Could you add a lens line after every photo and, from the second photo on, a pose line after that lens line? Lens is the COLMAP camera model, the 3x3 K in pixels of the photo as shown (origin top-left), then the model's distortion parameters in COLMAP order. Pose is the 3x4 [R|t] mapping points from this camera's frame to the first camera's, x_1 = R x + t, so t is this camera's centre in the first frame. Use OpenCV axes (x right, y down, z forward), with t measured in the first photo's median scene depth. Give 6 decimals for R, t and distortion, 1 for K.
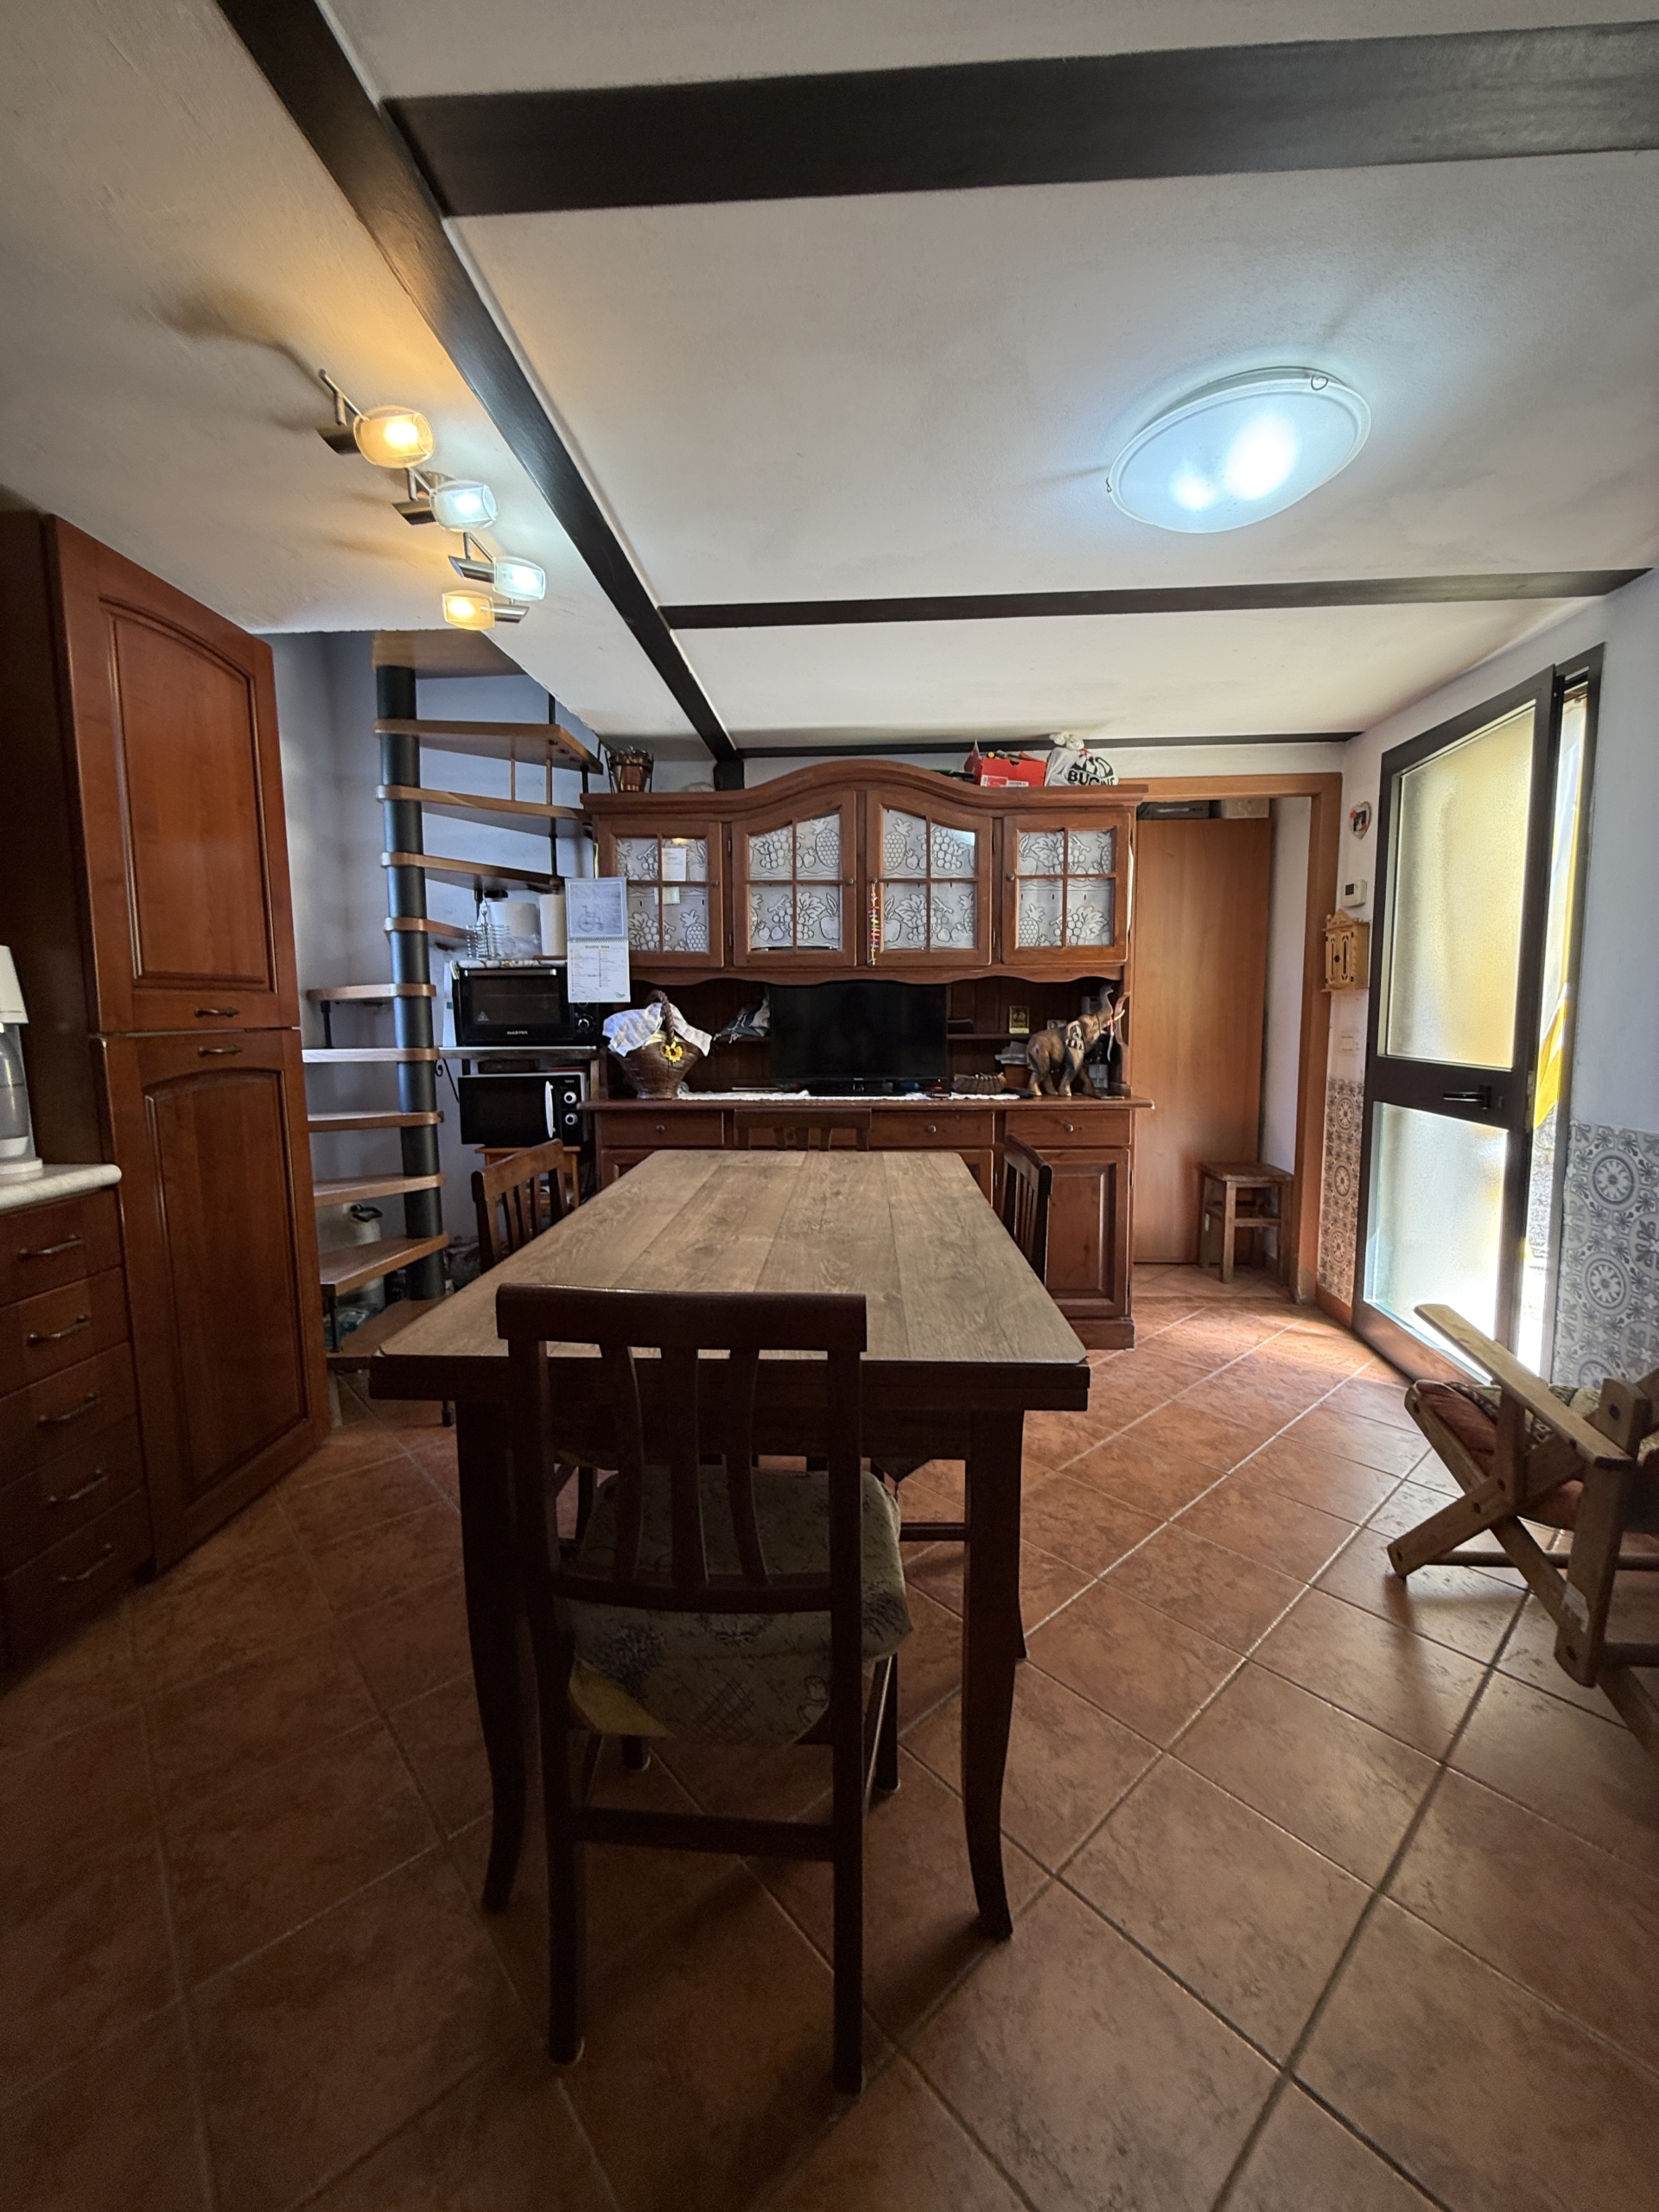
lens RADIAL K [[880.1, 0, 821.4], [0, 880.1, 1106.7], [0, 0, 1]] dist [0.003761, 0.000143]
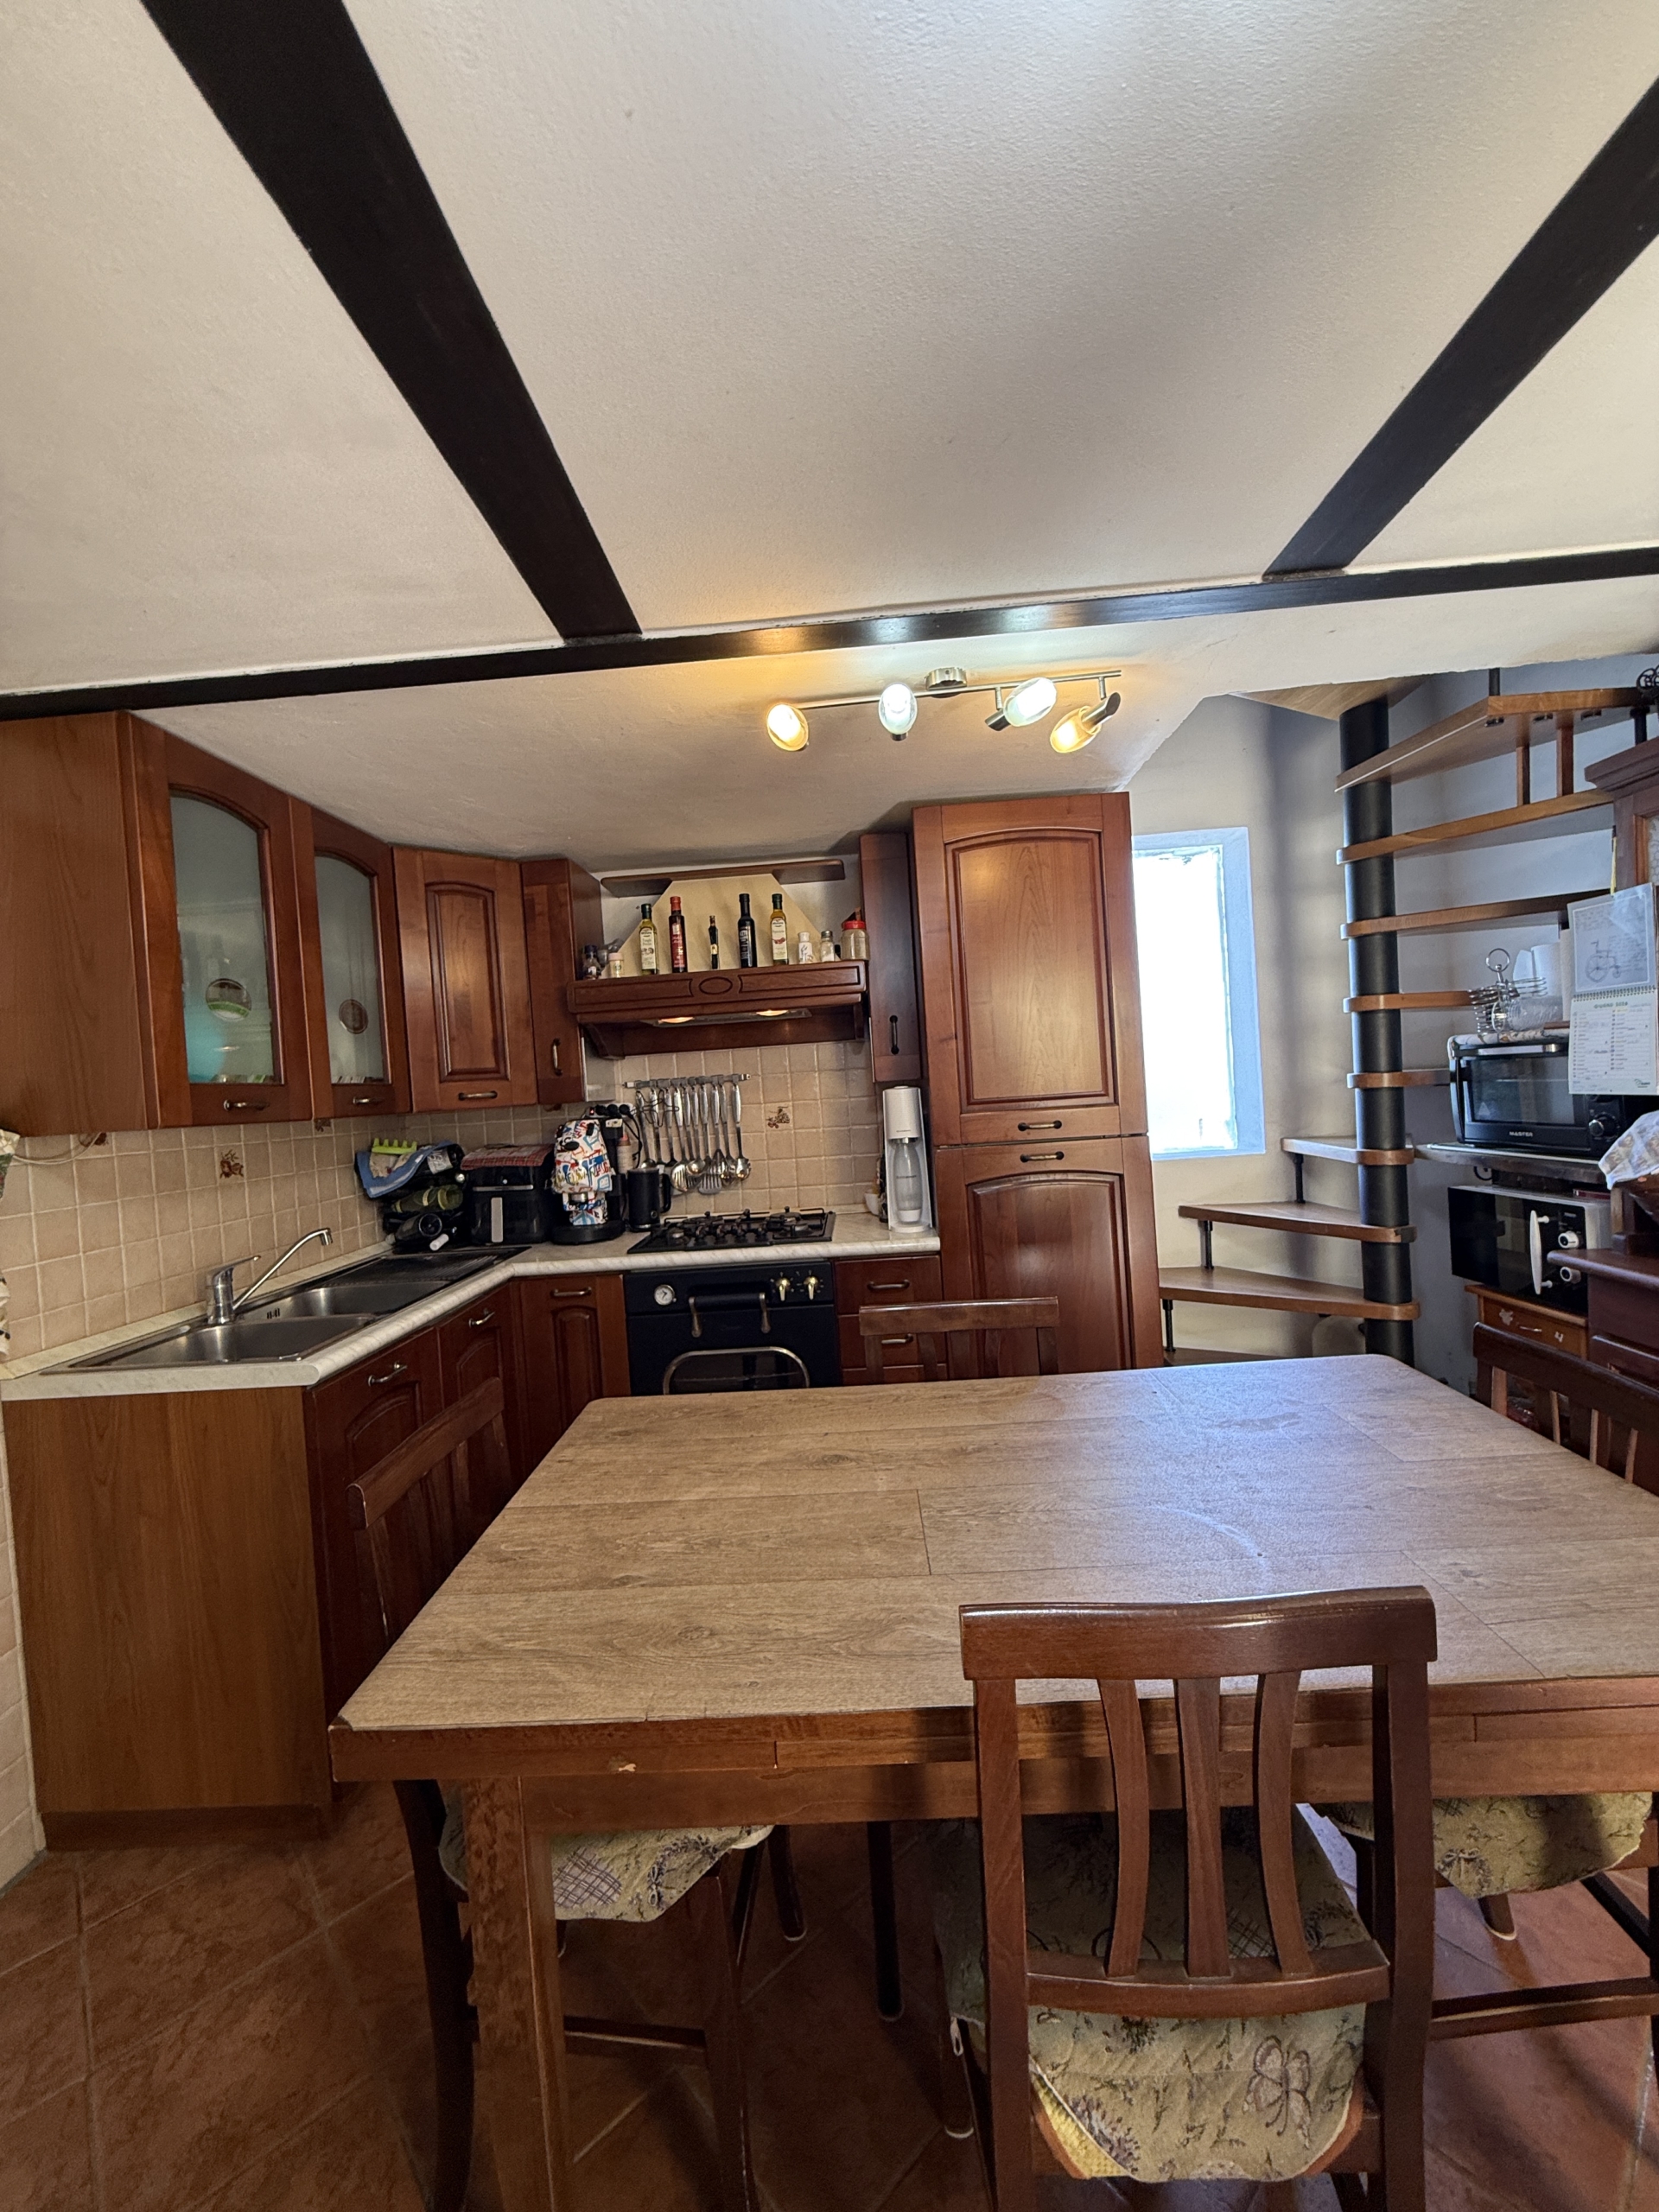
lens RADIAL K [[884.6, 0, 829.5], [0, 884.6, 1106.0], [0, 0, 1]] dist [0.000399, -0.000266]
pose [[0.020942, 0.029644, -0.999341, 0.495352], [-0.047603, 0.998456, 0.028620, -0.145171], [0.998647, 0.046972, 0.022320, 0.628917]]
